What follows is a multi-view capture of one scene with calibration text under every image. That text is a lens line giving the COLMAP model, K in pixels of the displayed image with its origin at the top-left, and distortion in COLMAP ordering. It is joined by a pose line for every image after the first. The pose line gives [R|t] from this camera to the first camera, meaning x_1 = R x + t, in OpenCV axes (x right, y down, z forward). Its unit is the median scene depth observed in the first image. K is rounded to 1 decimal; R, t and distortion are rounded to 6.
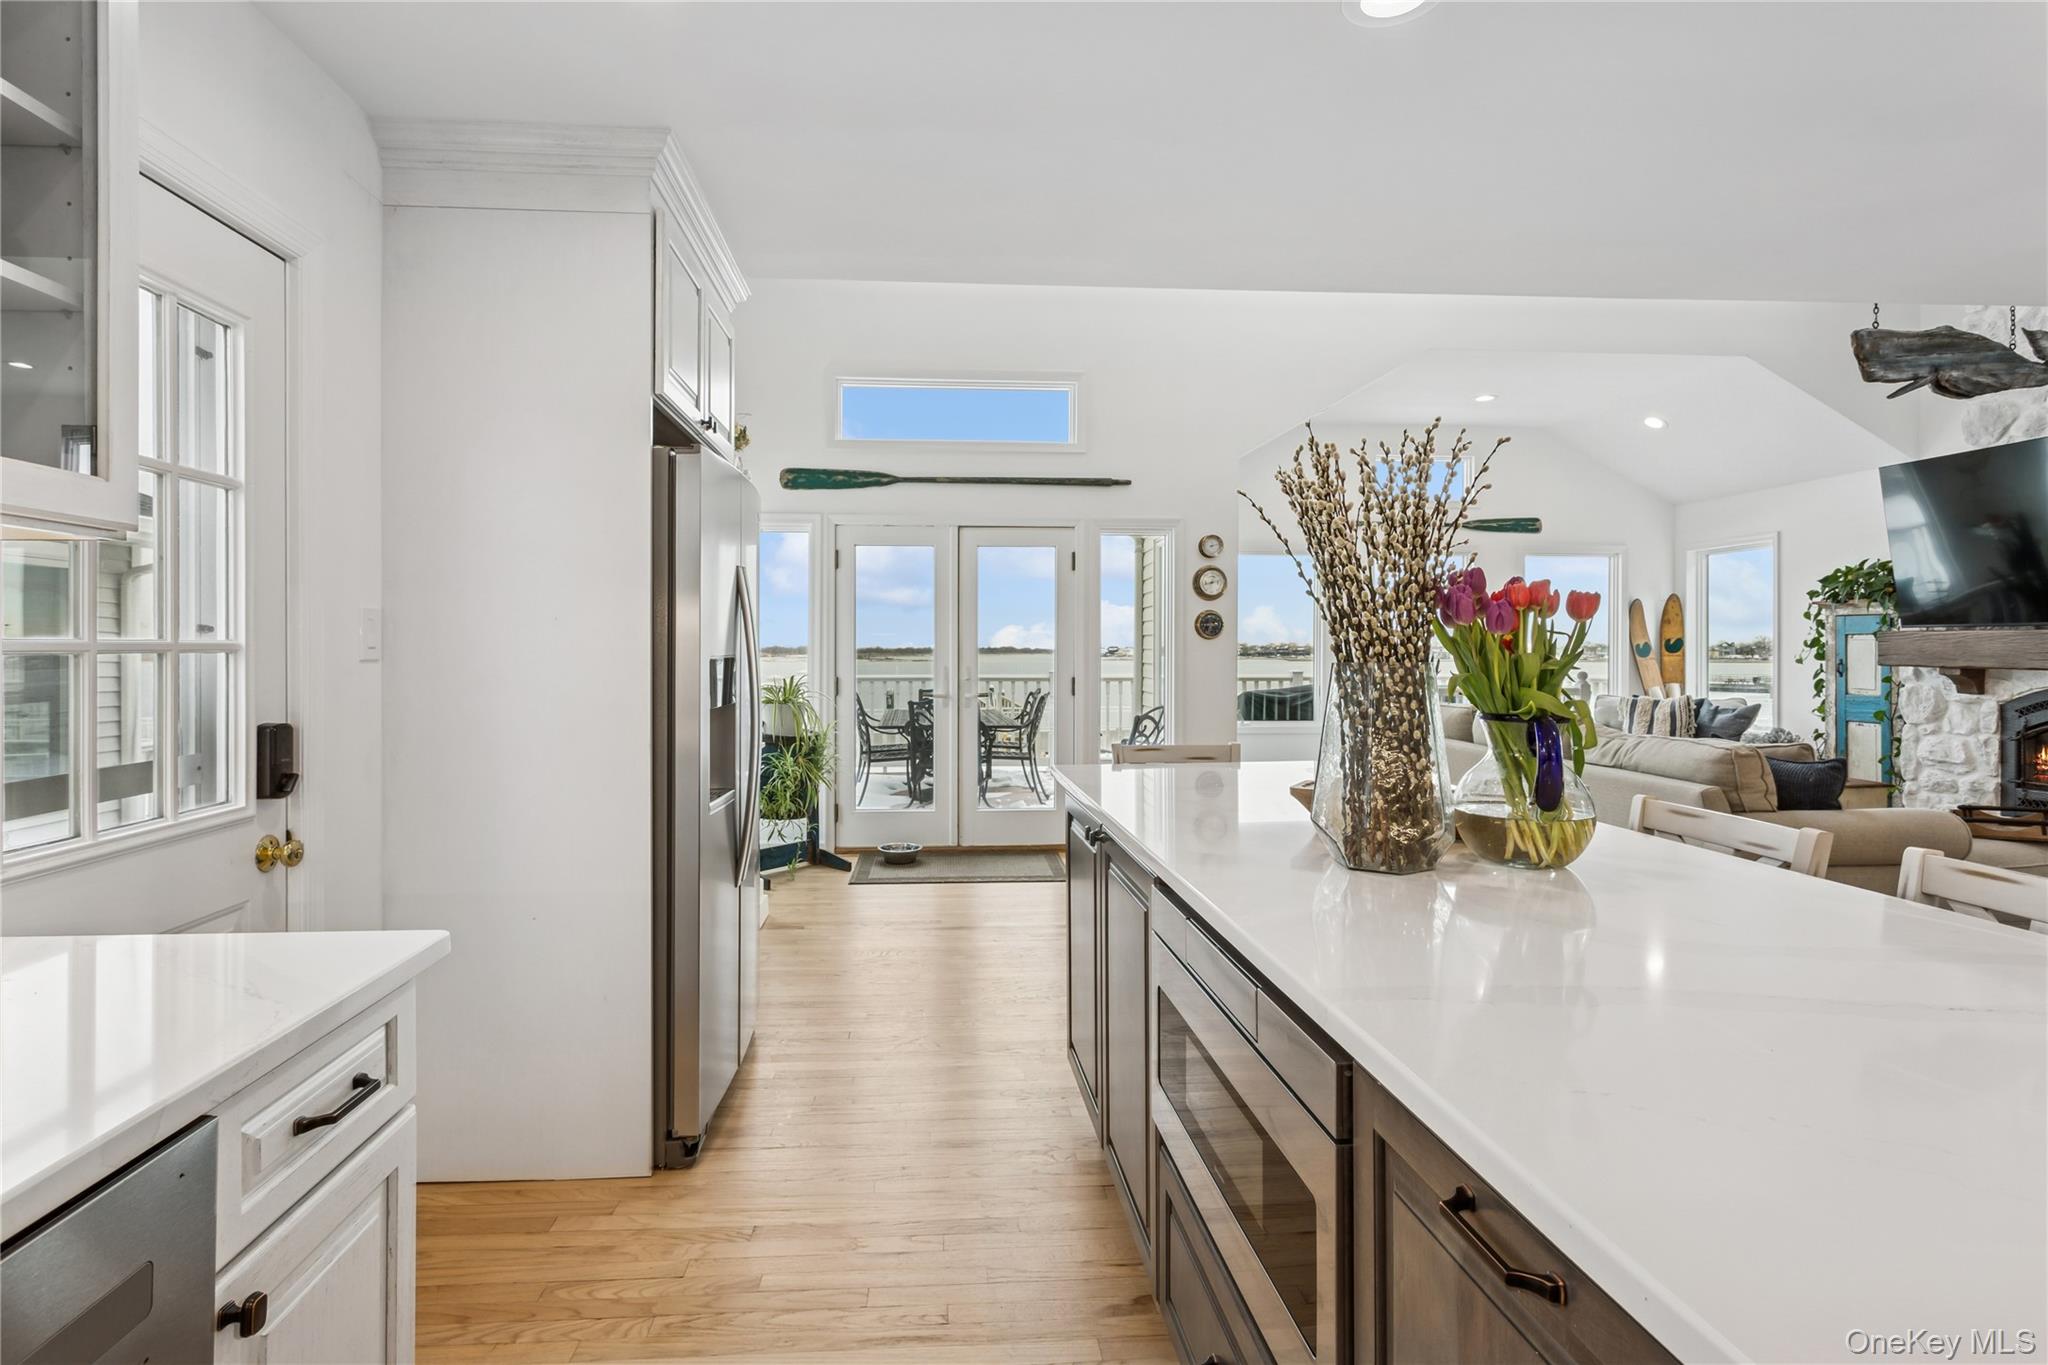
lens RADIAL K [[1002.0, 0, 1001.8], [0, 1002.0, 651.9], [0, 0, 1]] dist [-0.001495, 0.002718]
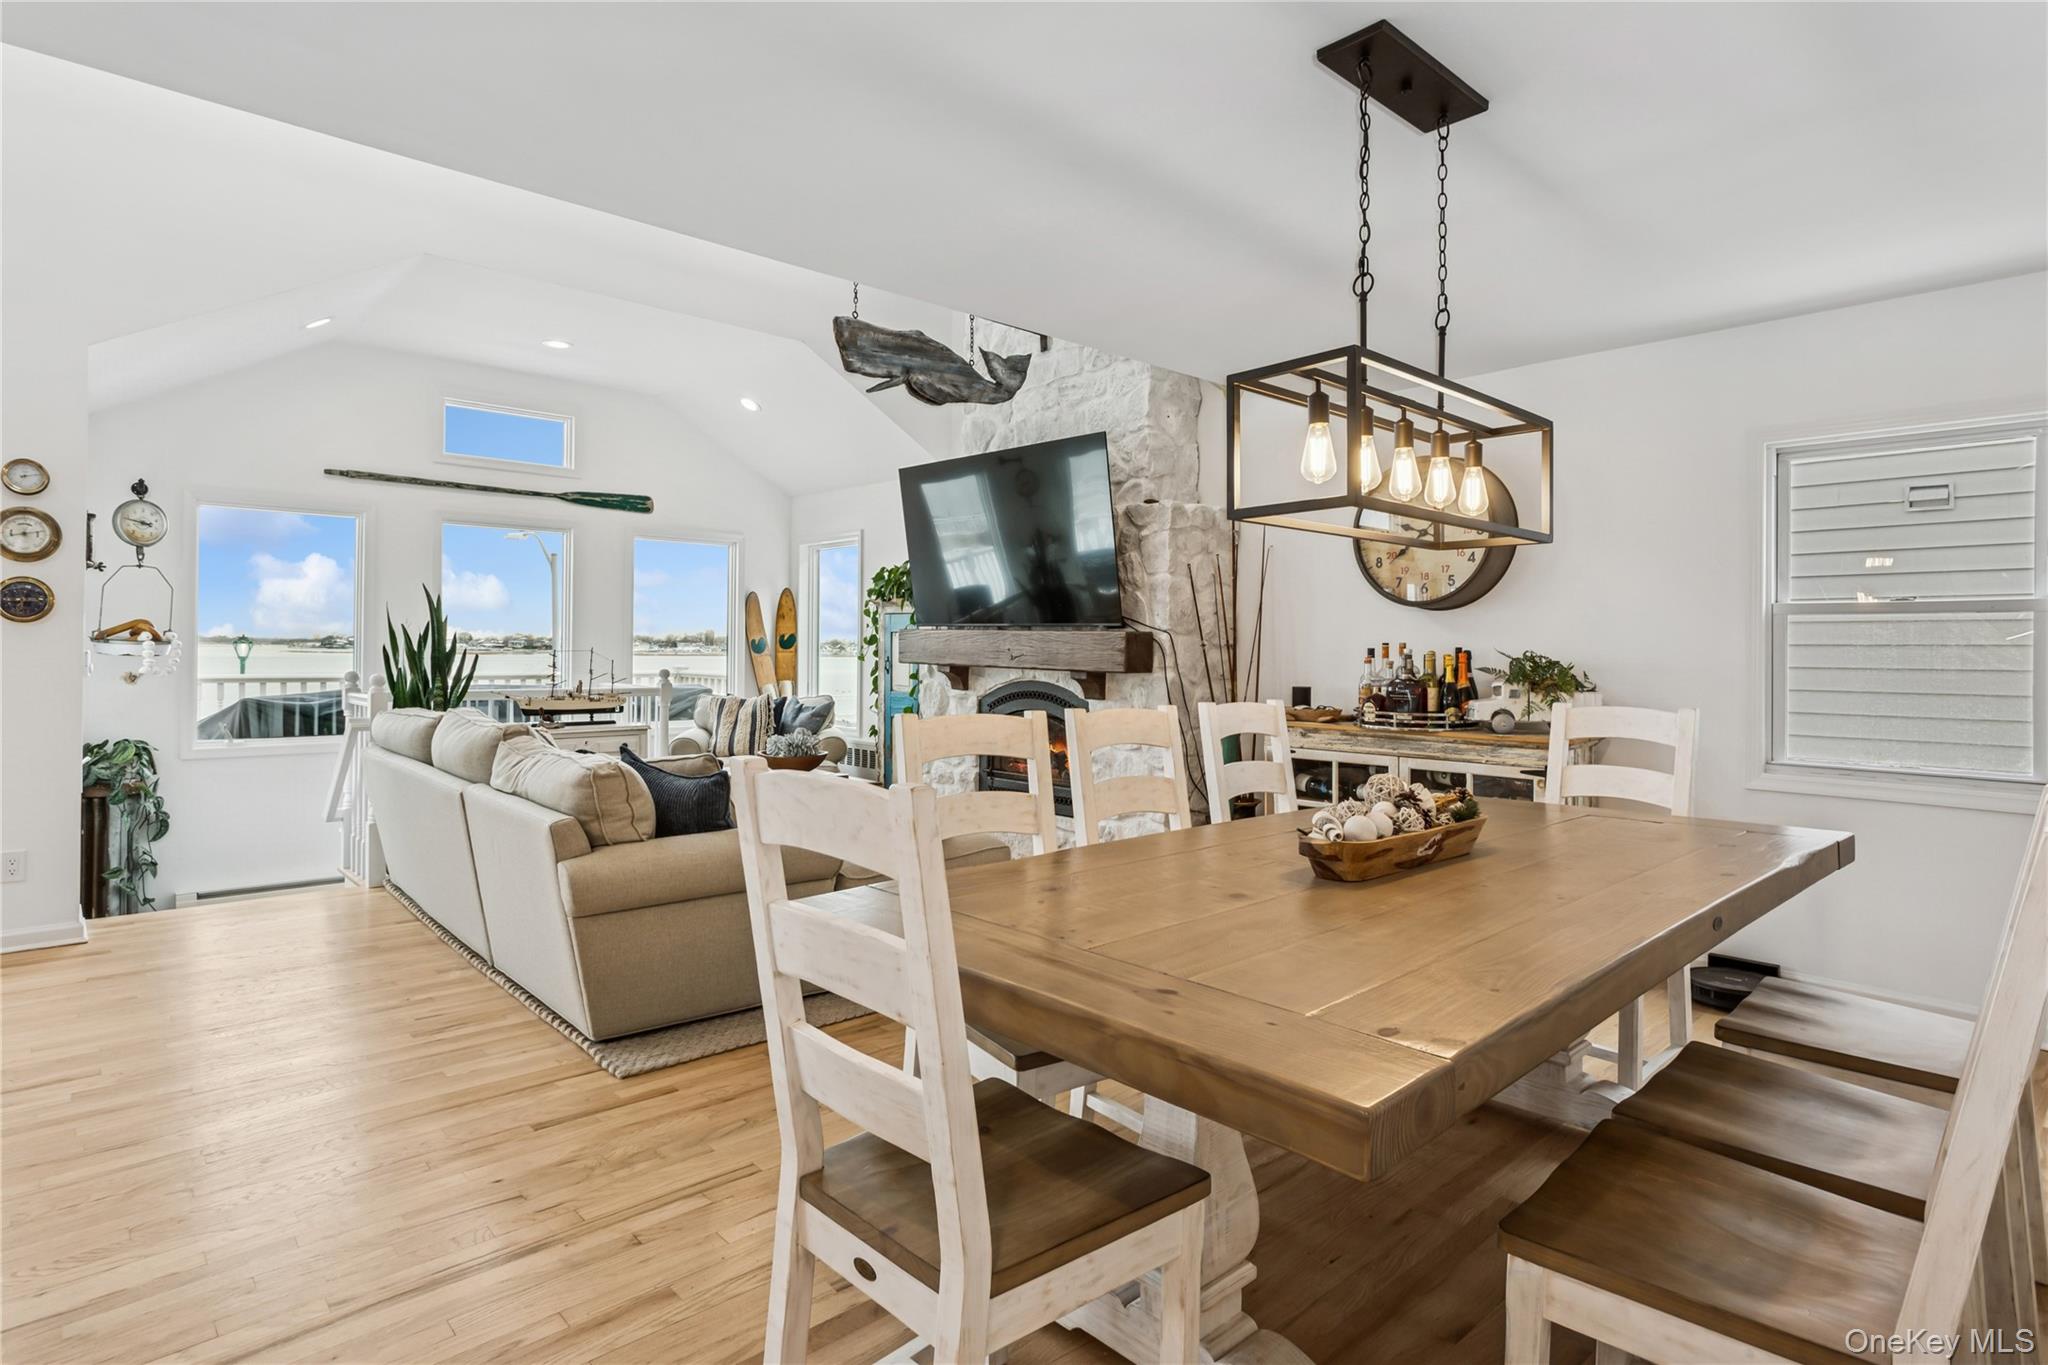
lens RADIAL K [[1053.5, 0, 1020.2], [0, 1053.5, 659.1], [0, 0, 1]] dist [-0.011132, 0.012807]
pose [[0.786748, 0.001088, 0.617273, 0.366282], [-0.009626, 0.999898, 0.010506, -0.003257], [-0.617199, -0.014207, 0.786679, 0.089810]]
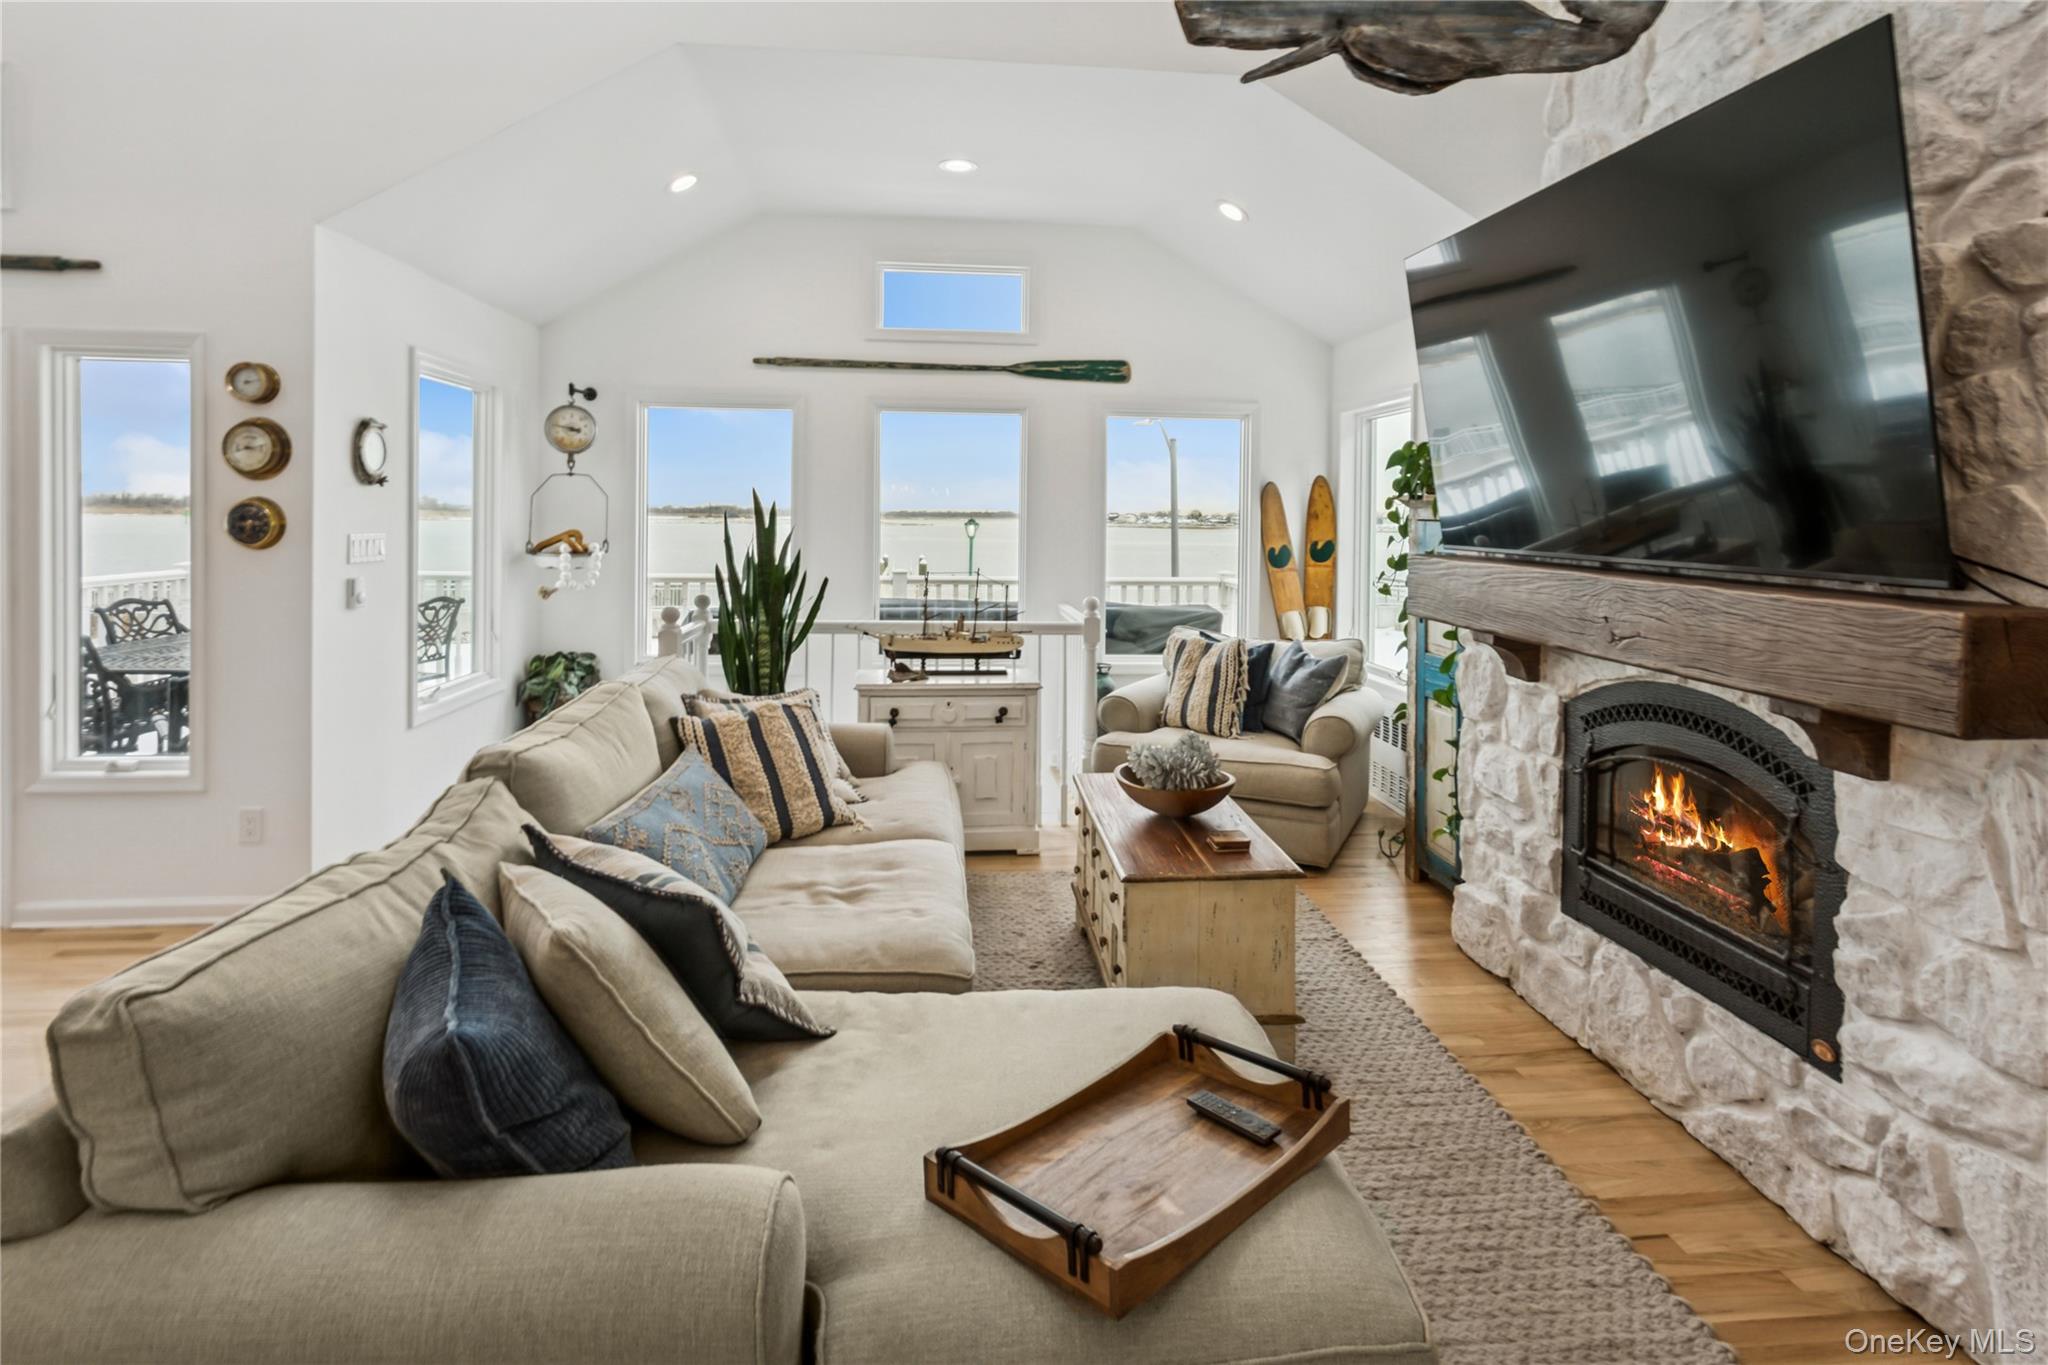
lens RADIAL K [[1002.0, 0, 1041.3], [0, 1002.0, 525.4], [0, 0, 1]] dist [-0.001495, 0.002718]
pose [[0.999730, 0.015743, 0.017088, 0.787710], [-0.015878, 0.999844, 0.007765, -0.045599], [-0.016963, -0.008034, 0.999824, 0.528294]]
